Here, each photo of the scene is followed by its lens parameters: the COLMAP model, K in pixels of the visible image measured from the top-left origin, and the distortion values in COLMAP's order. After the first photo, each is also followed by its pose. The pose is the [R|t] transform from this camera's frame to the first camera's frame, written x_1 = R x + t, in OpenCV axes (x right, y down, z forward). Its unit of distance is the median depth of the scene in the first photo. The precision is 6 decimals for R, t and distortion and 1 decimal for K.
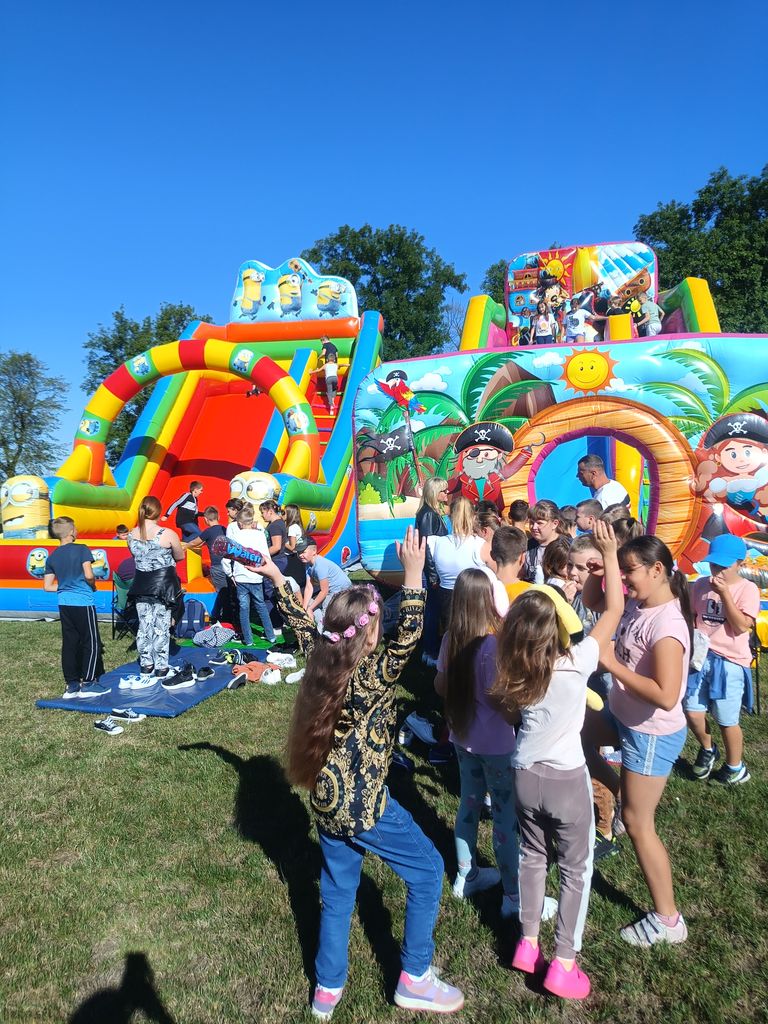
lens RADIAL K [[711.7, 0, 383.1], [0, 711.7, 514.0], [0, 0, 1]] dist [0.027800, -0.023778]
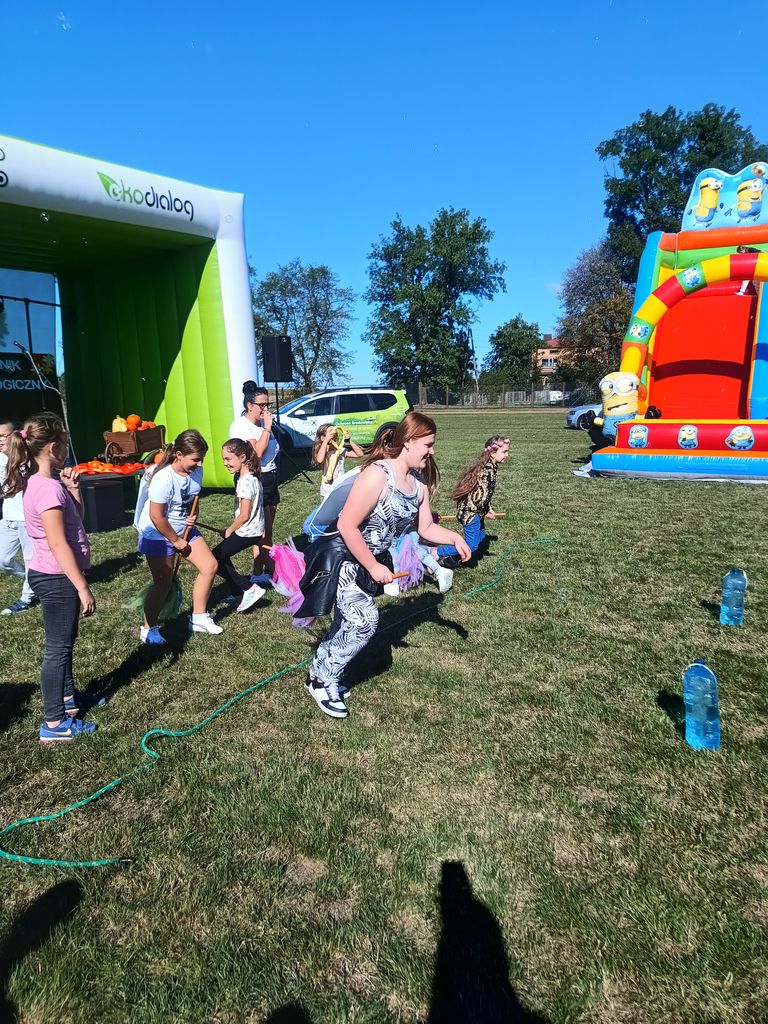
lens RADIAL K [[711.7, 0, 387.4], [0, 711.7, 518.8], [0, 0, 1]] dist [0.027800, -0.023778]
pose [[0.963207, 0.049816, -0.264105, -0.340611], [-0.013760, 0.990524, 0.136649, 0.021505], [0.268410, -0.127987, 0.954765, -0.213391]]
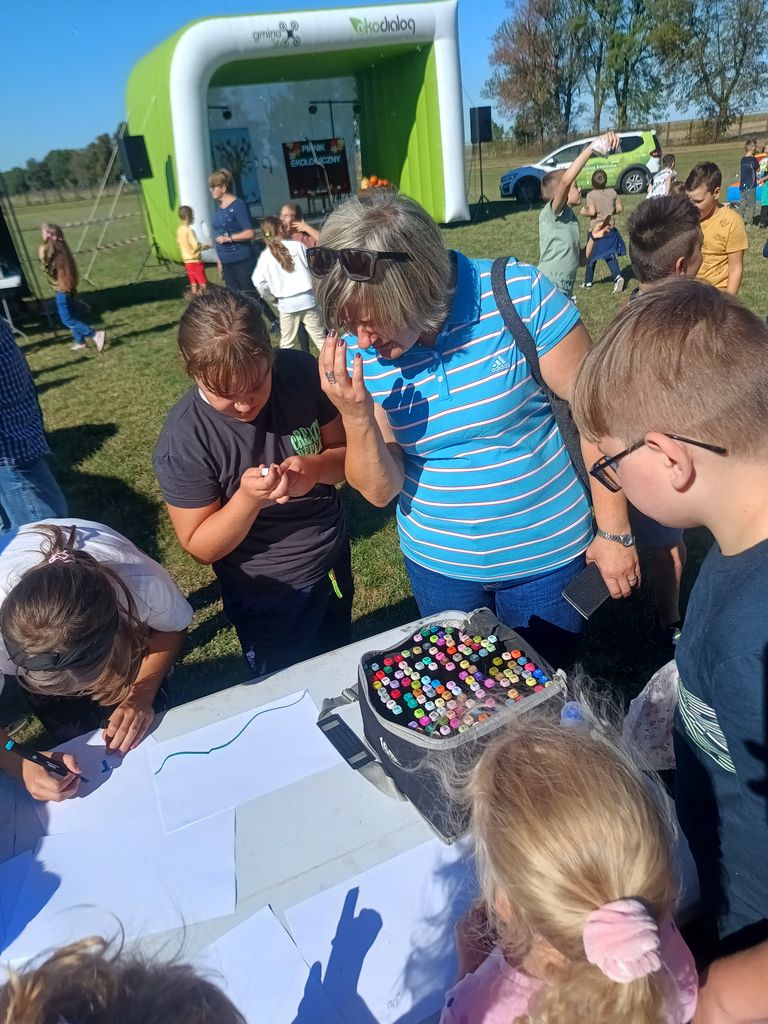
lens RADIAL K [[711.7, 0, 377.1], [0, 711.7, 518.5], [0, 0, 1]] dist [0.027800, -0.023778]
pose [[0.651071, 0.299138, -0.697584, 0.115041], [0.049264, 0.900470, 0.432119, 0.019008], [0.757416, -0.315706, 0.571534, -0.405485]]
